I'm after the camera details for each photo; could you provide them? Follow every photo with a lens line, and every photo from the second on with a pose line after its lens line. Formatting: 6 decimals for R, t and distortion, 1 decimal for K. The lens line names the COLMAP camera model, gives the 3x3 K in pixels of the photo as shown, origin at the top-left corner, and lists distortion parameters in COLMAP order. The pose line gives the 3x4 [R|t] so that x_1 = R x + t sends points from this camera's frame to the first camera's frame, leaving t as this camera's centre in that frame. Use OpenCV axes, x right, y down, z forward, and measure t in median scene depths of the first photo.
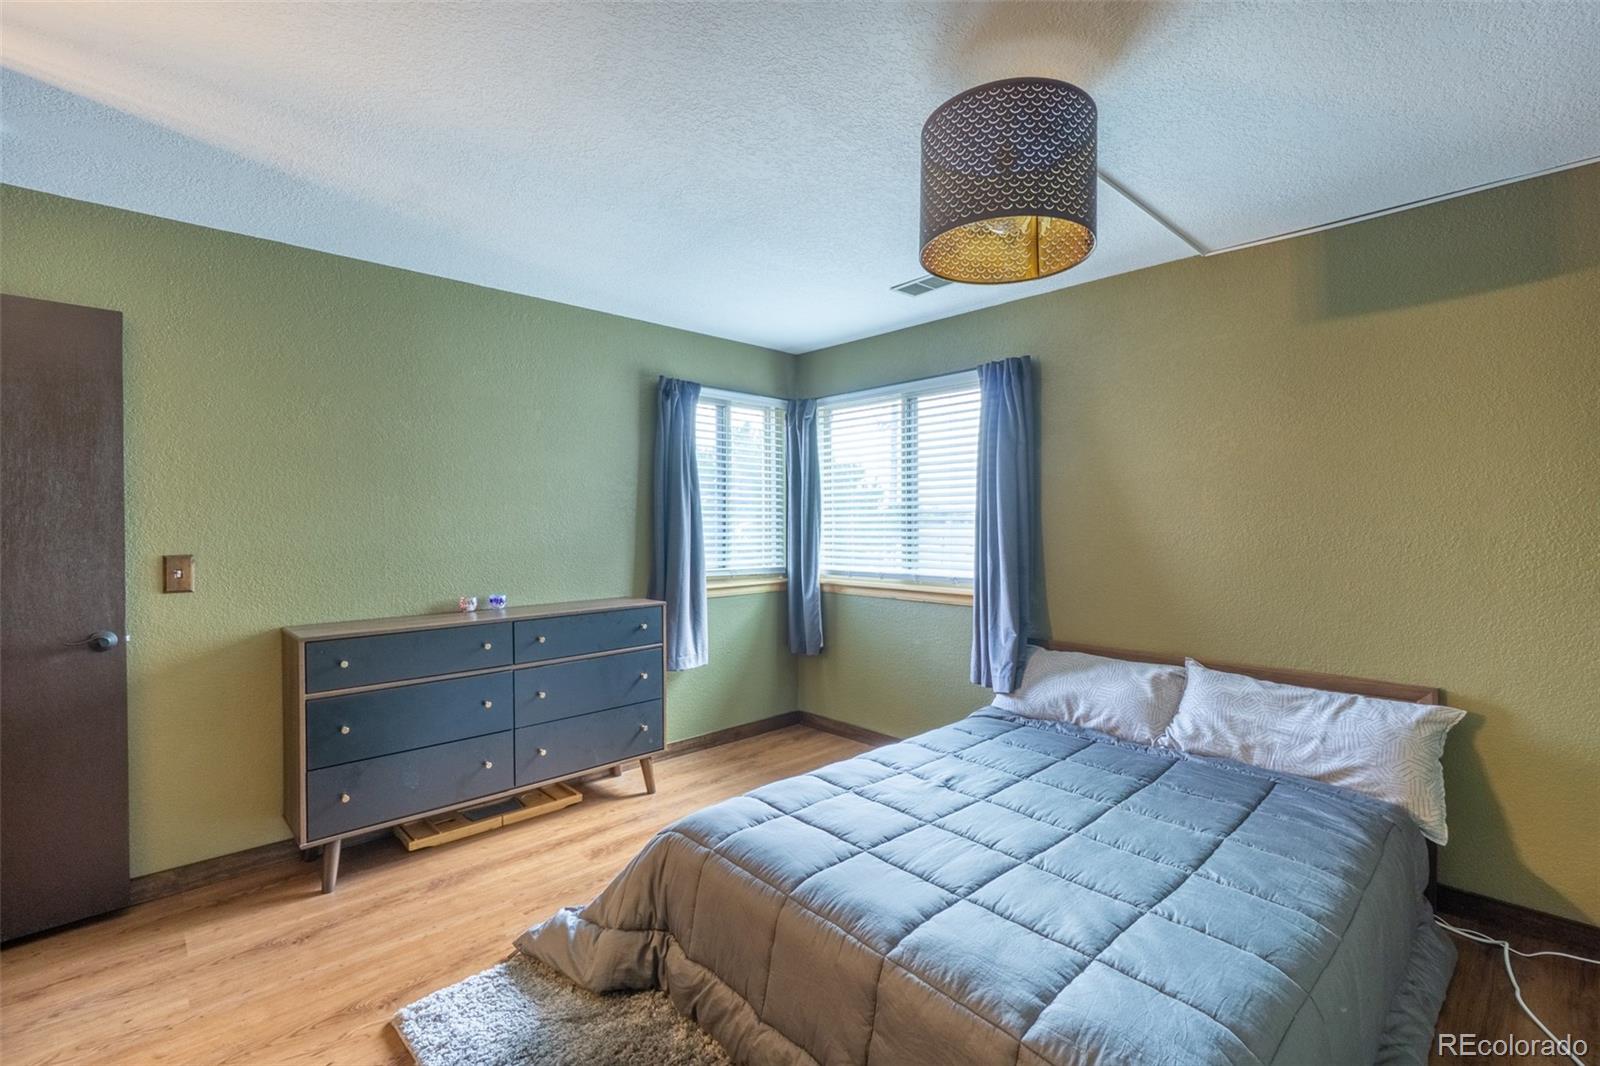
lens RADIAL K [[707.8, 0, 797.3], [0, 707.8, 530.3], [0, 0, 1]] dist [-0.004999, 0.000178]
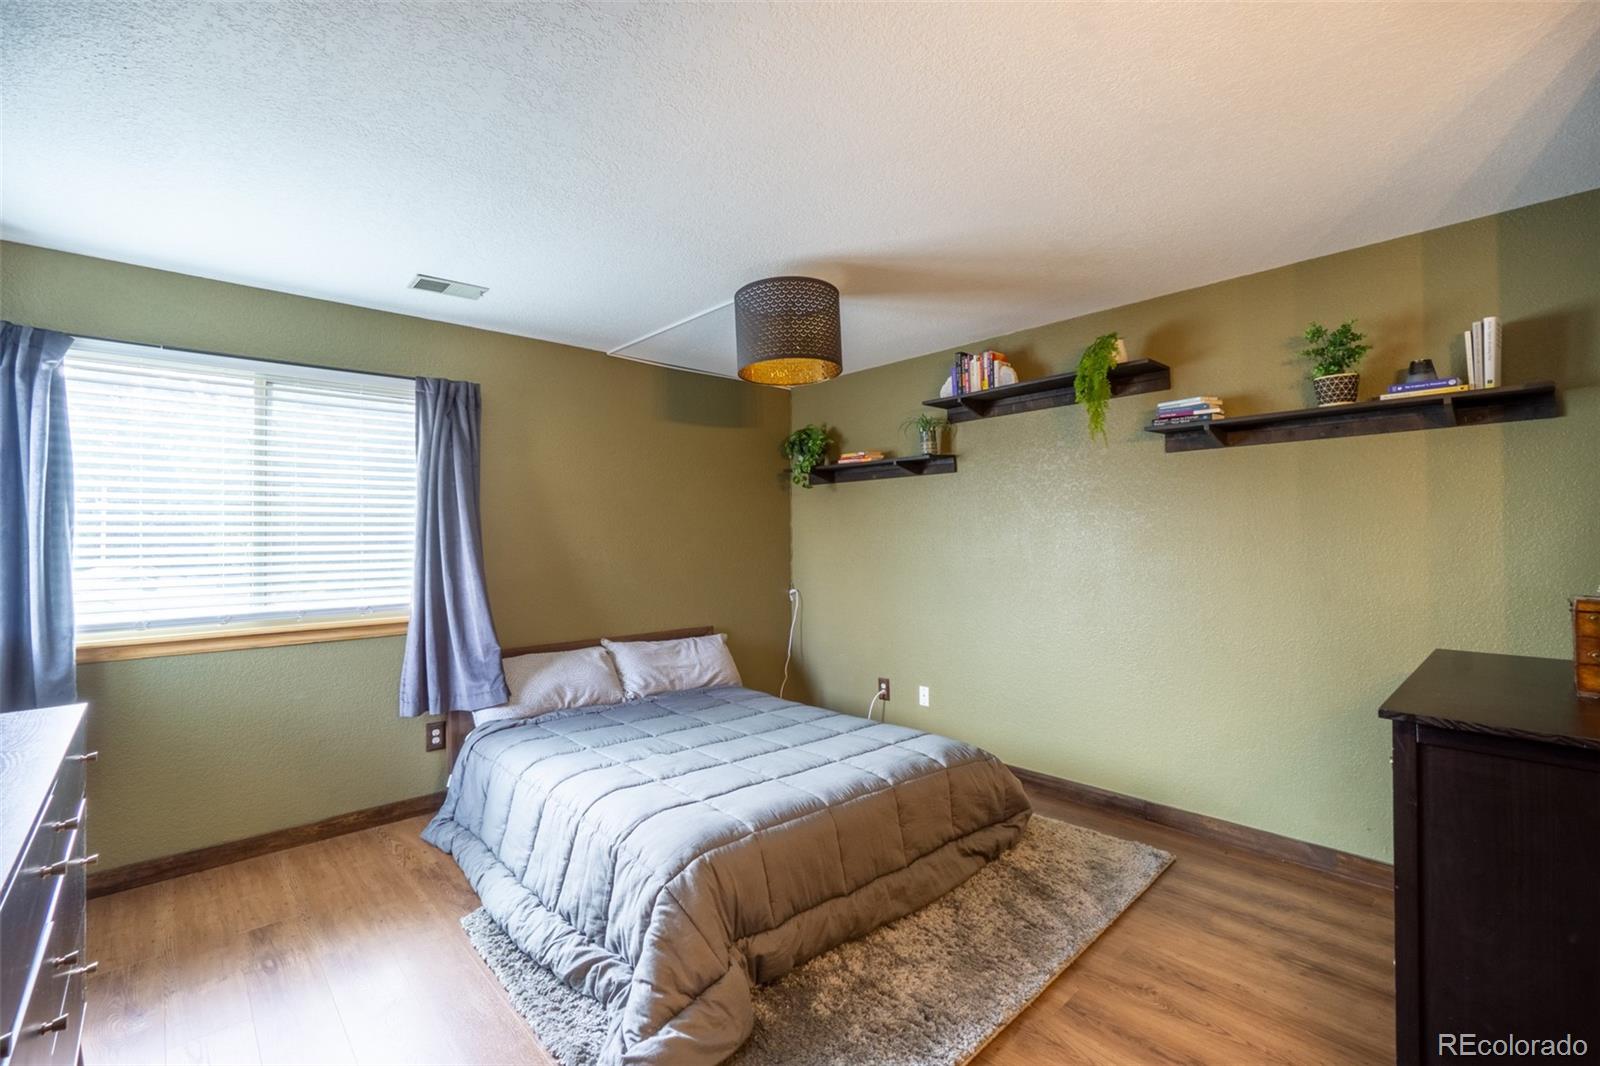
lens RADIAL K [[707.8, 0, 764.4], [0, 707.8, 536.6], [0, 0, 1]] dist [-0.004999, 0.000178]
pose [[0.043300, 0.007687, 0.999033, -0.846070], [0.023692, 0.999681, -0.008719, -0.000410], [-0.998781, 0.024046, 0.043104, 0.636245]]
